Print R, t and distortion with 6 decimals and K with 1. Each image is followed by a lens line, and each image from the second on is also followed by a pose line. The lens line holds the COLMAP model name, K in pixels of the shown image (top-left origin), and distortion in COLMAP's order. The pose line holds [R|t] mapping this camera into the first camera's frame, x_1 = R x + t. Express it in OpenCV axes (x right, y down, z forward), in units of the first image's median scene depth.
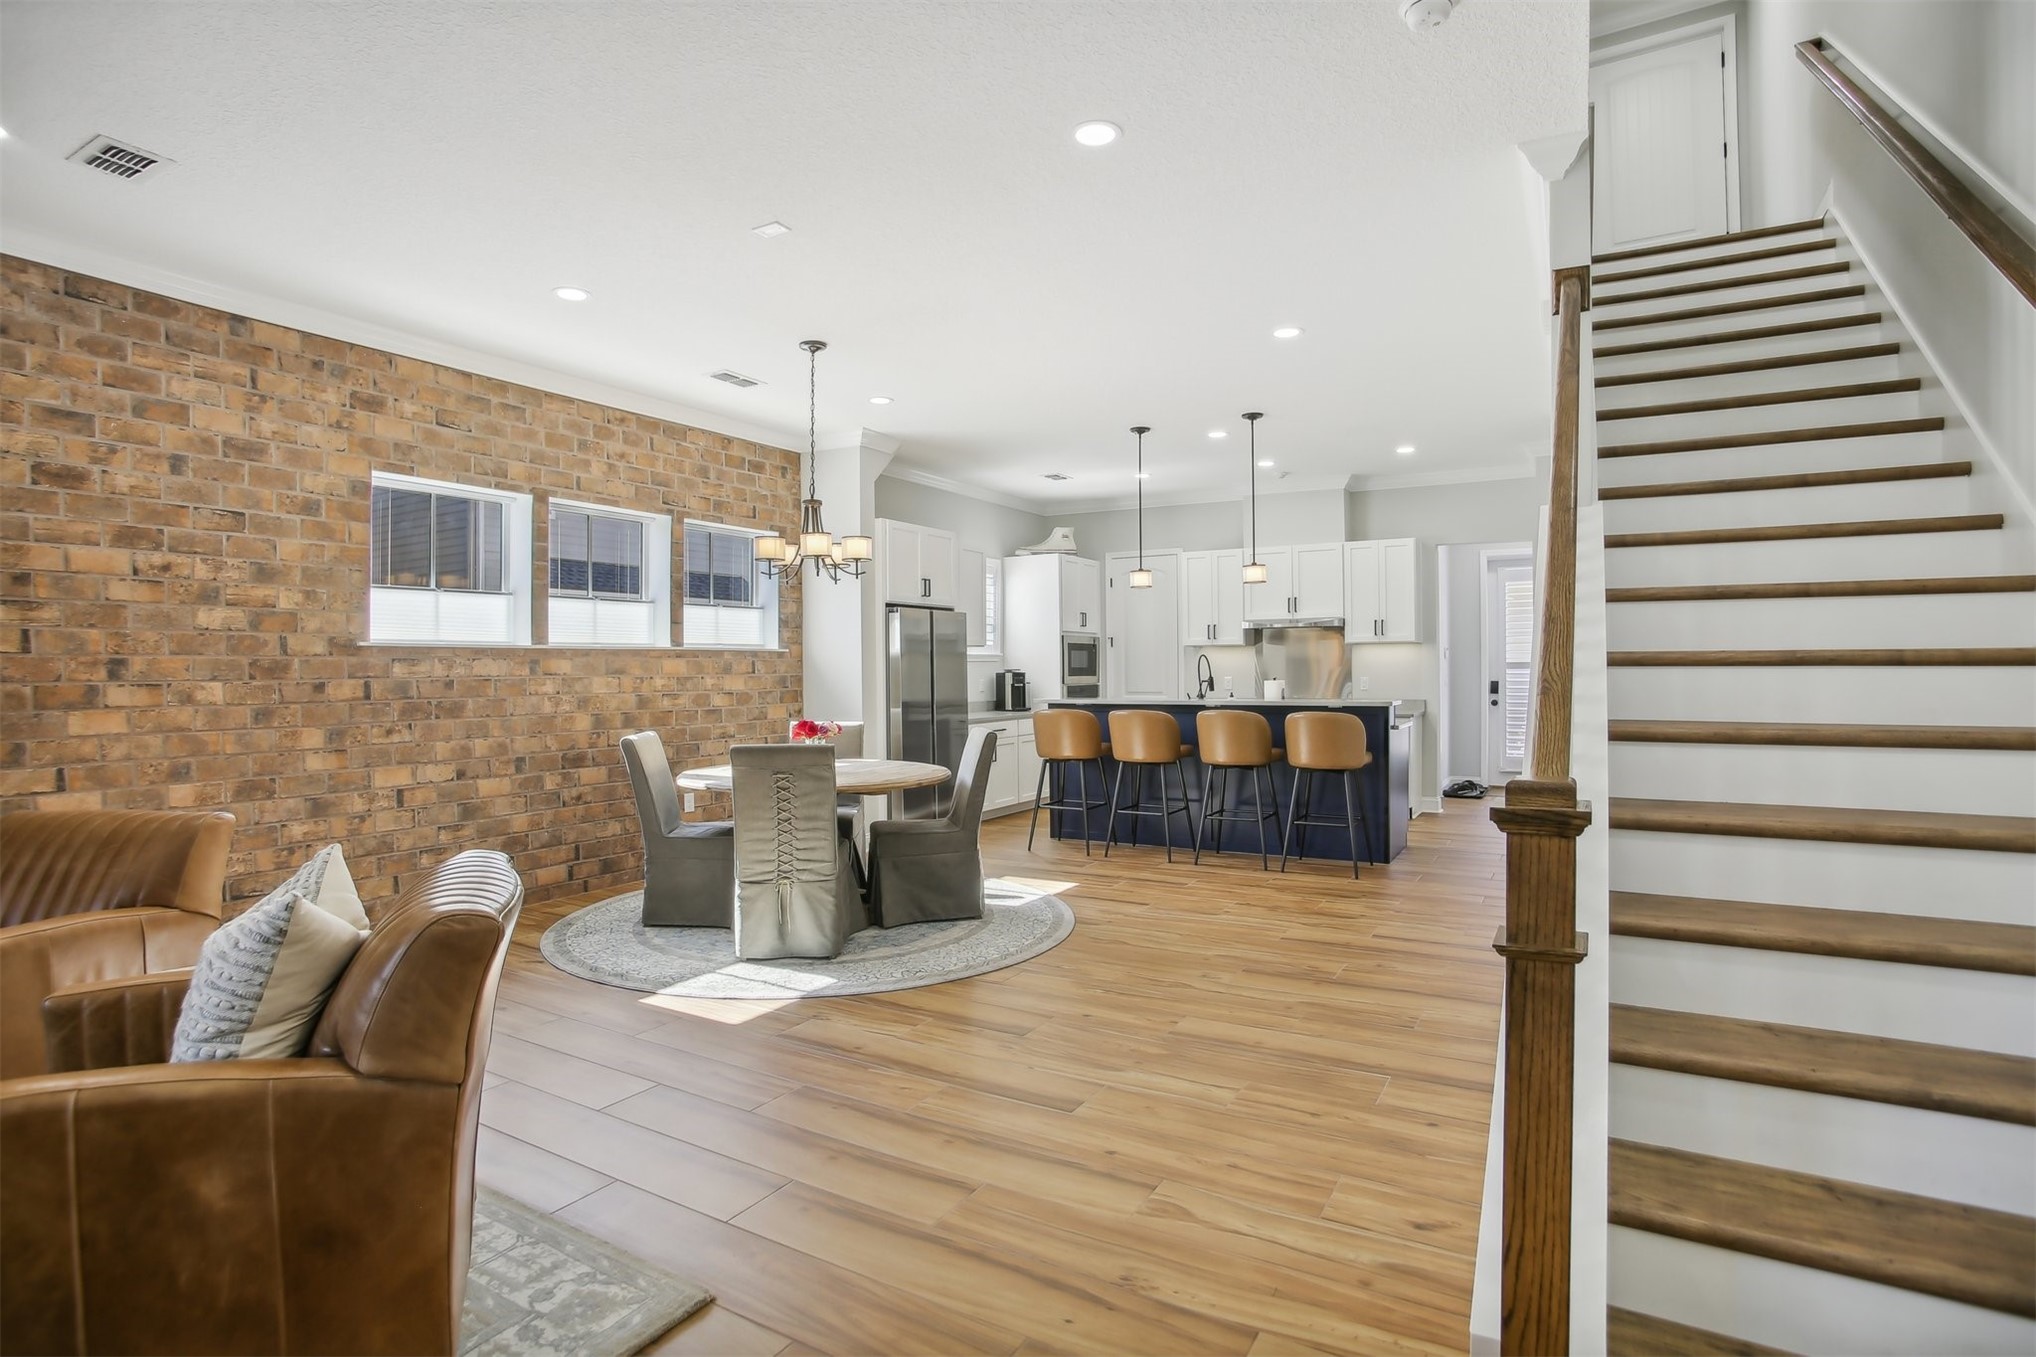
lens RADIAL K [[976.9, 0, 1045.4], [0, 976.9, 668.3], [0, 0, 1]] dist [-0.061653, 0.018658]
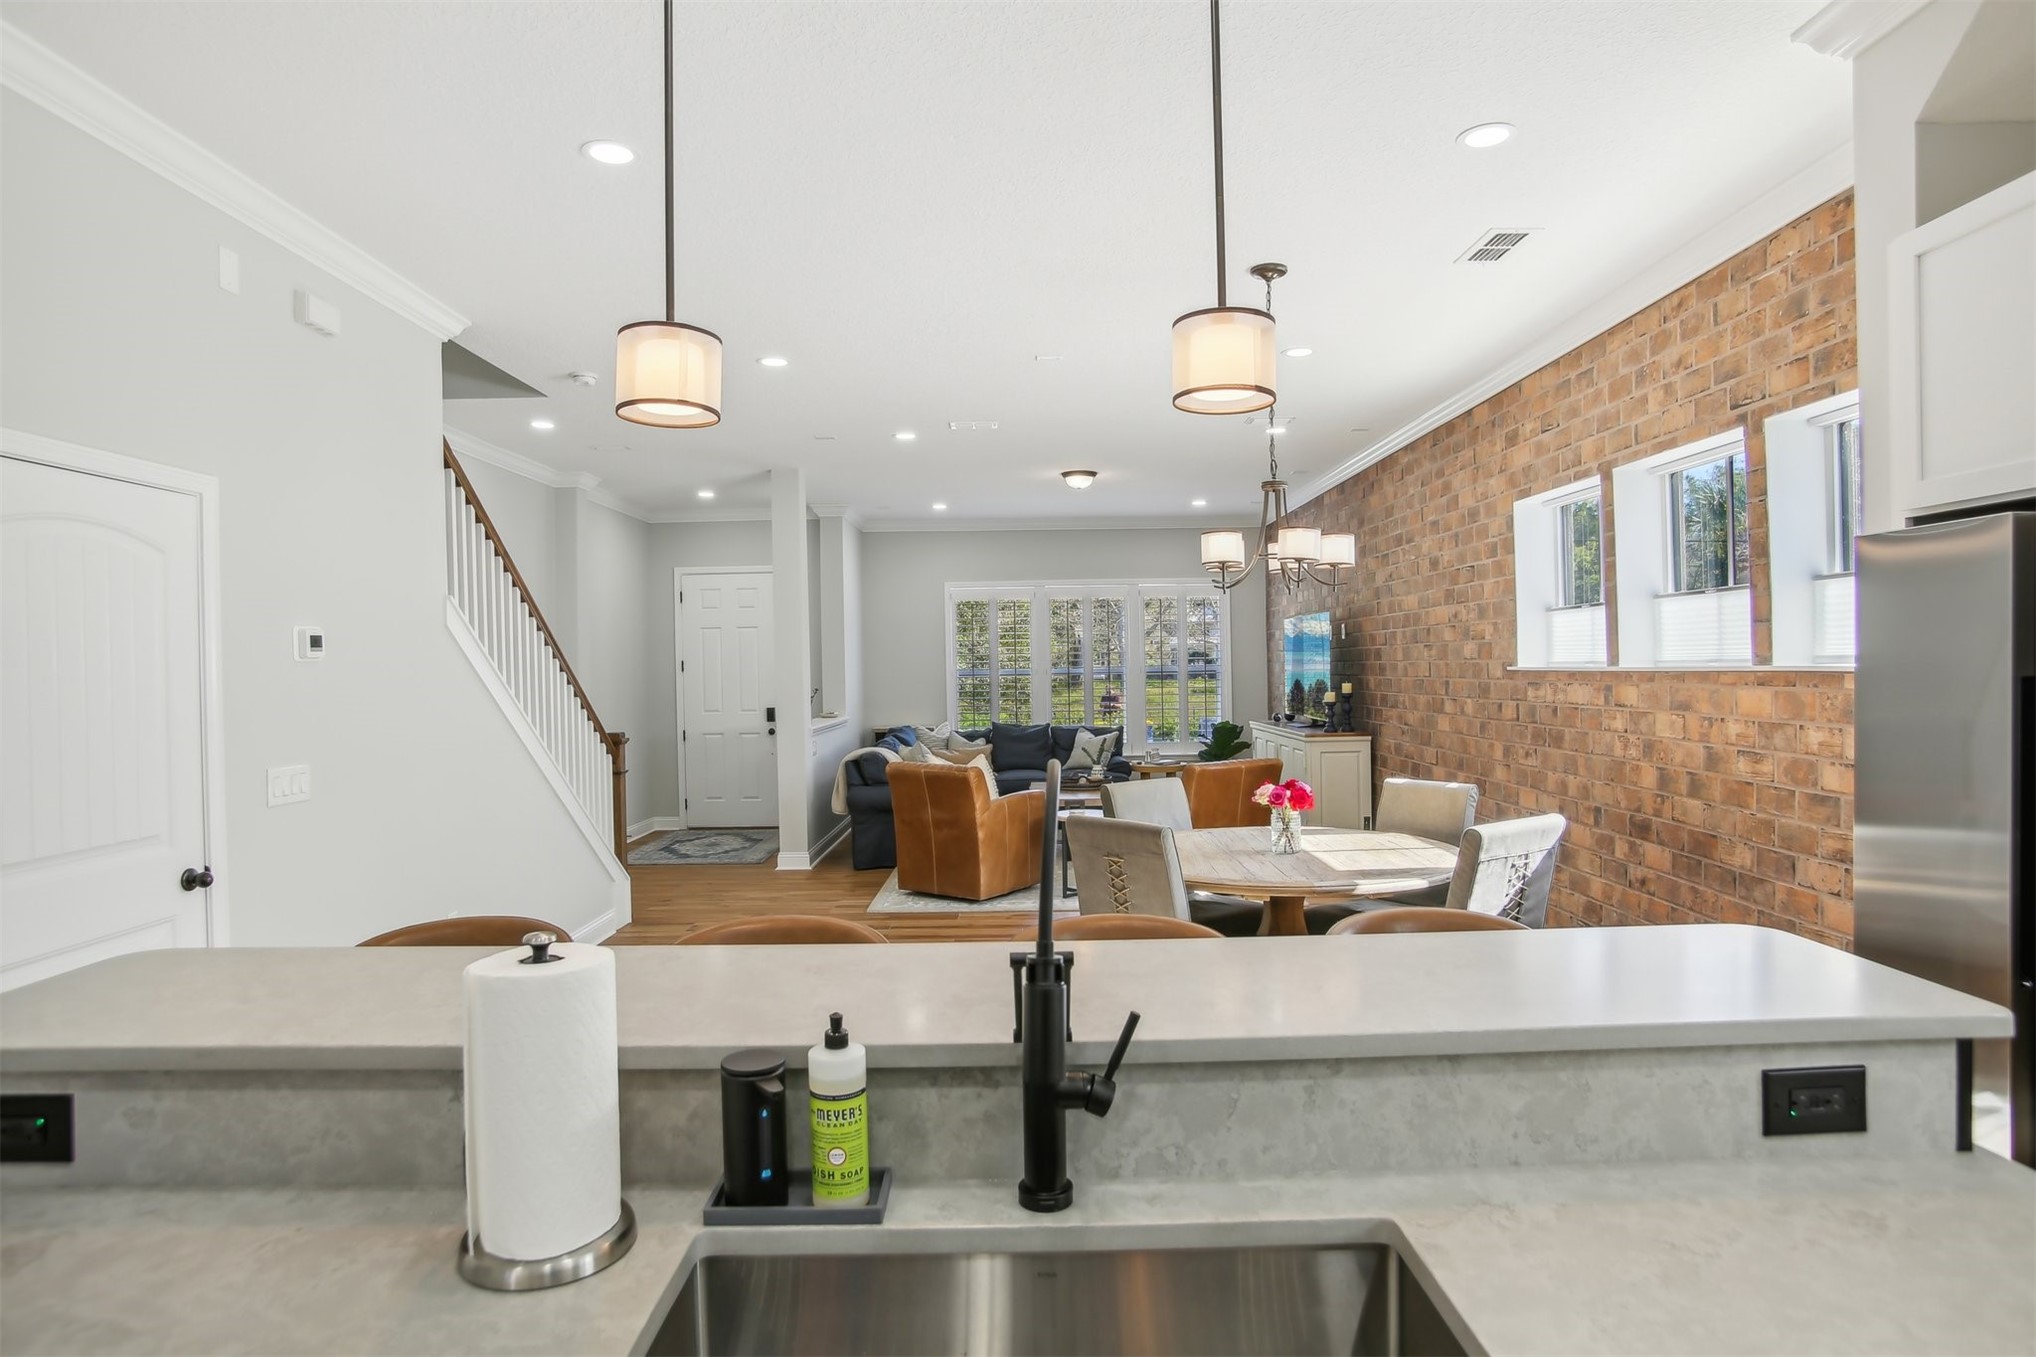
lens RADIAL K [[1155.8, 0, 1027.1], [0, 1155.8, 673.6], [0, 0, 1]] dist [-0.048455, 0.007850]
pose [[-0.877465, 0.026849, -0.478888, 0.371627], [0.024156, 0.999639, 0.011783, -0.046679], [0.479031, -0.001229, -0.877797, 1.810975]]
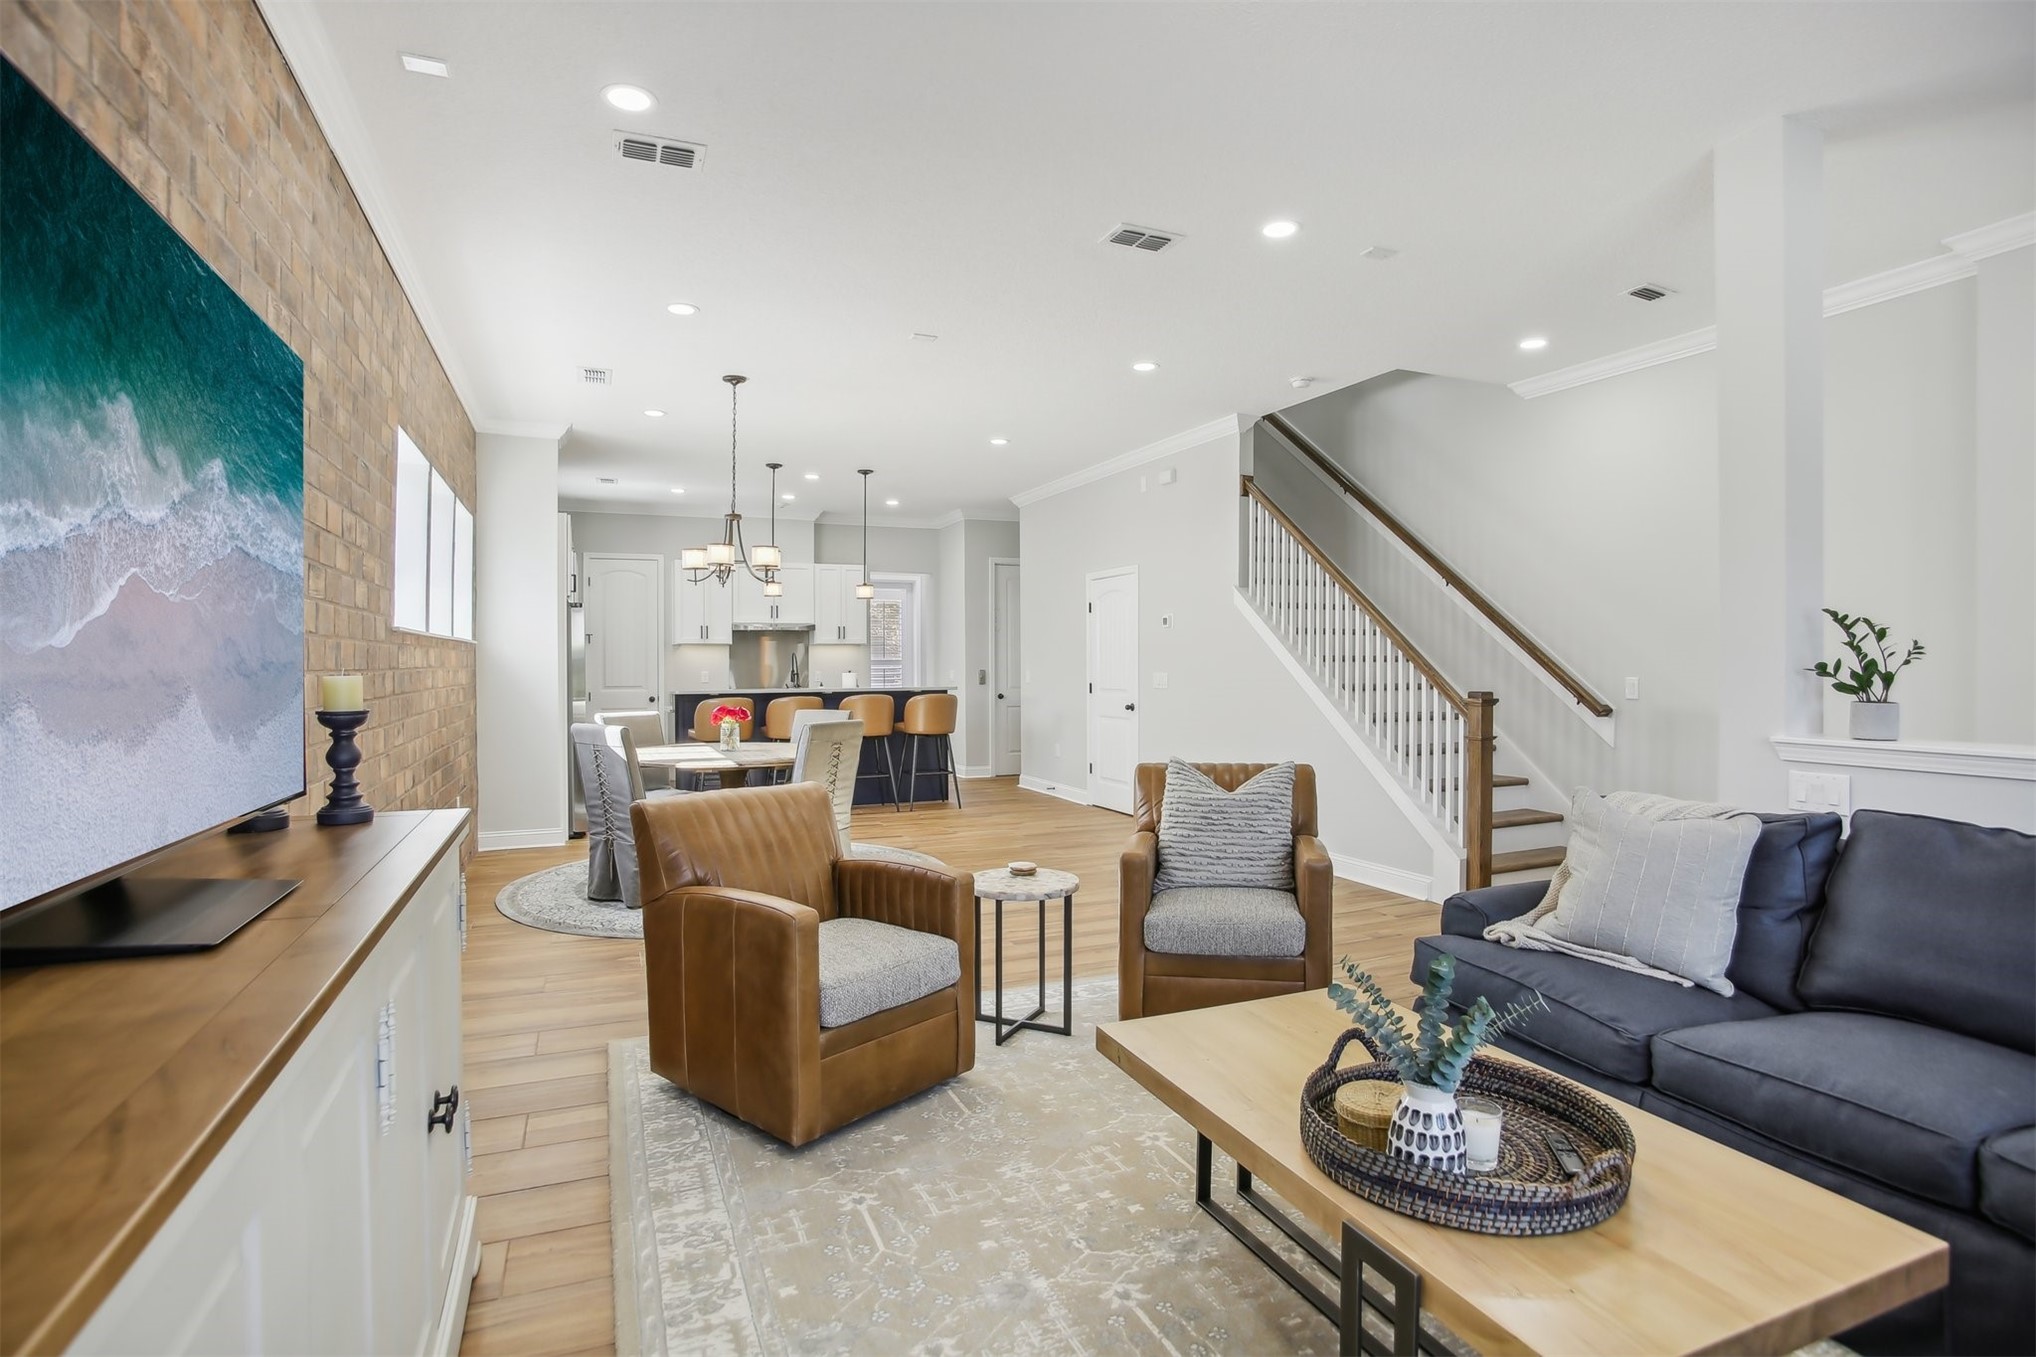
lens RADIAL K [[976.9, 0, 980.8], [0, 976.9, 658.1], [0, 0, 1]] dist [-0.061653, 0.018658]
pose [[0.647764, 0.009628, 0.761780, -0.997990], [-0.002885, 0.999944, -0.010185, 0.007593], [-0.761836, 0.004399, 0.647755, 0.037721]]
